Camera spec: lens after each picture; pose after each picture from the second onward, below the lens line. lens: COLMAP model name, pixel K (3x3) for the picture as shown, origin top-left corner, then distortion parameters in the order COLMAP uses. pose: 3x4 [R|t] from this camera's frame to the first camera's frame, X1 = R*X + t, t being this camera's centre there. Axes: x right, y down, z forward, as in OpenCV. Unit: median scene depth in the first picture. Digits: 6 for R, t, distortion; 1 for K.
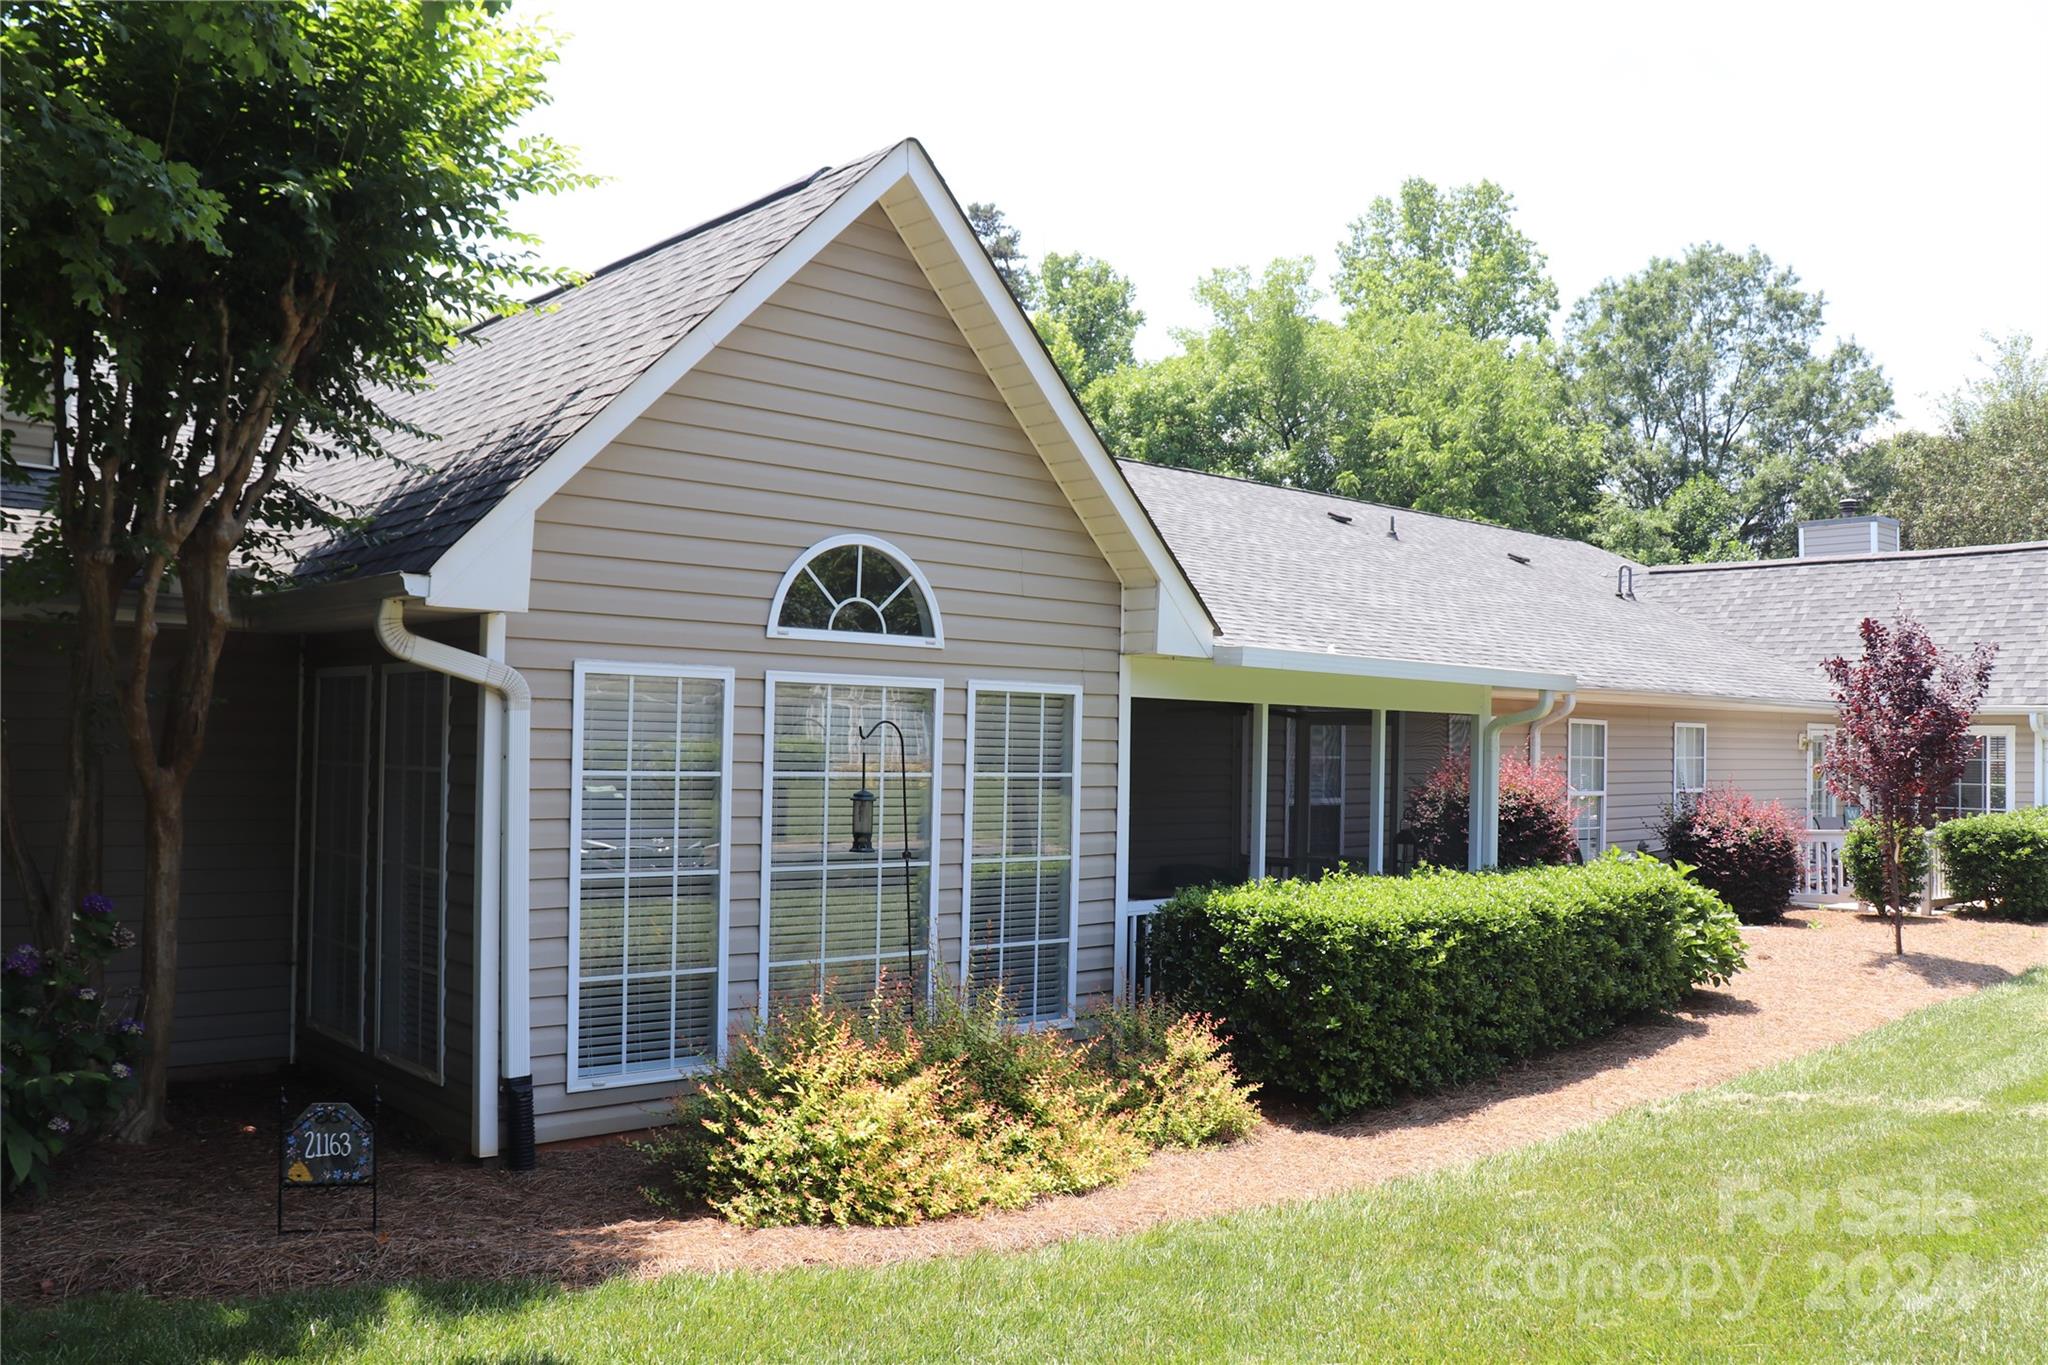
lens RADIAL K [[1688.3, 0, 1024.0], [0, 1688.3, 682.5], [0, 0, 1]] dist [-0.177460, 0.159250]
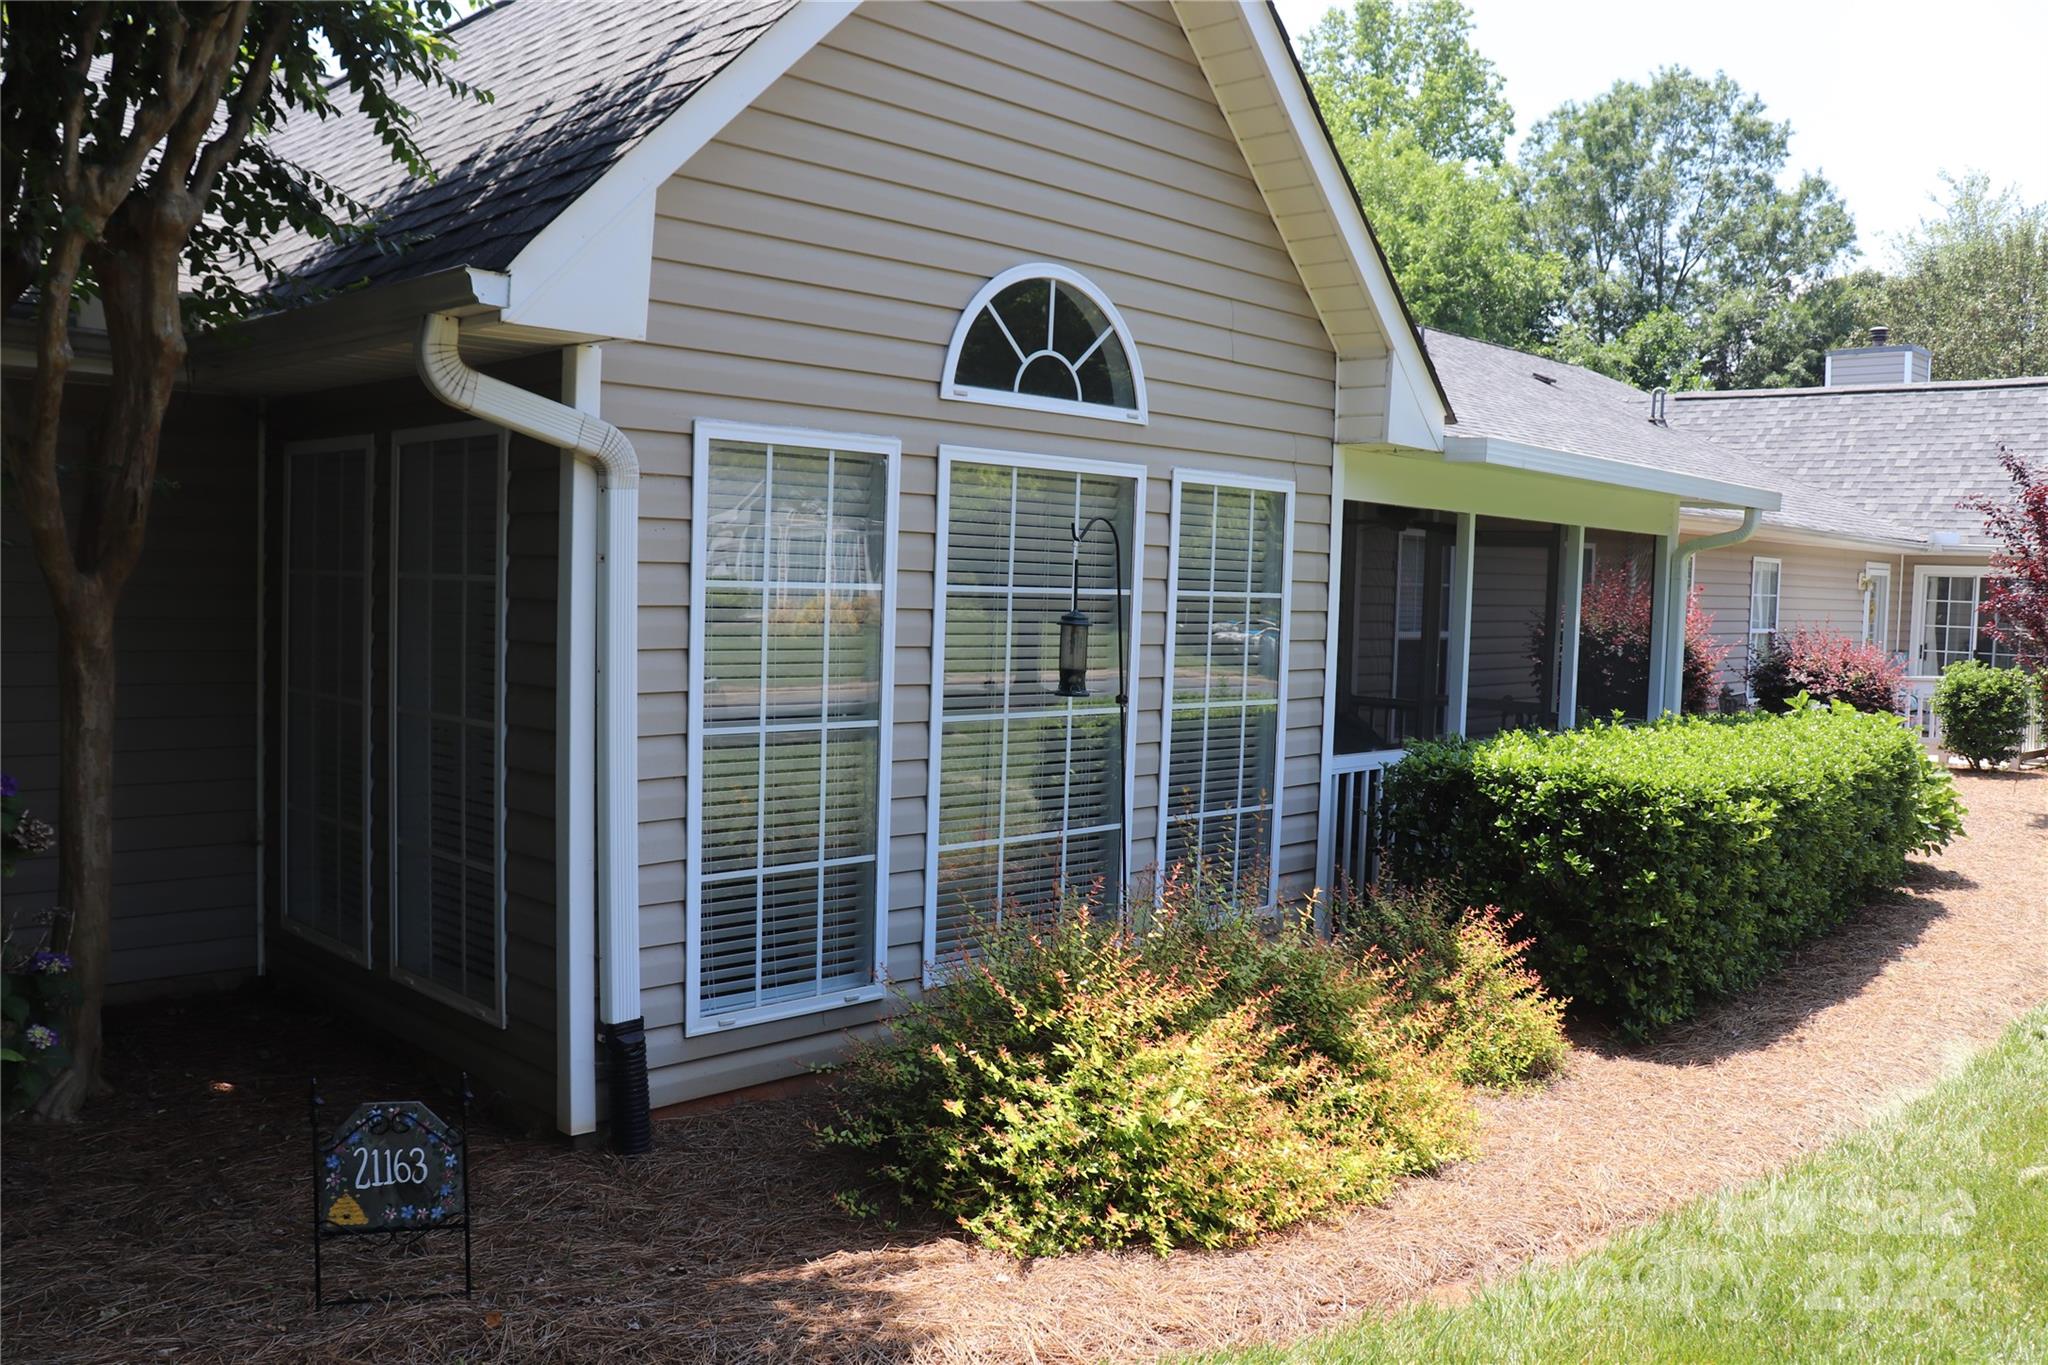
lens RADIAL K [[1688.3, 0, 1024.0], [0, 1688.3, 682.5], [0, 0, 1]] dist [-0.177460, 0.159250]
pose [[0.998051, 0.007248, 0.061984, -0.158180], [-0.013359, 0.995022, 0.098754, 0.022310], [-0.060960, -0.099390, 0.993180, 0.266438]]
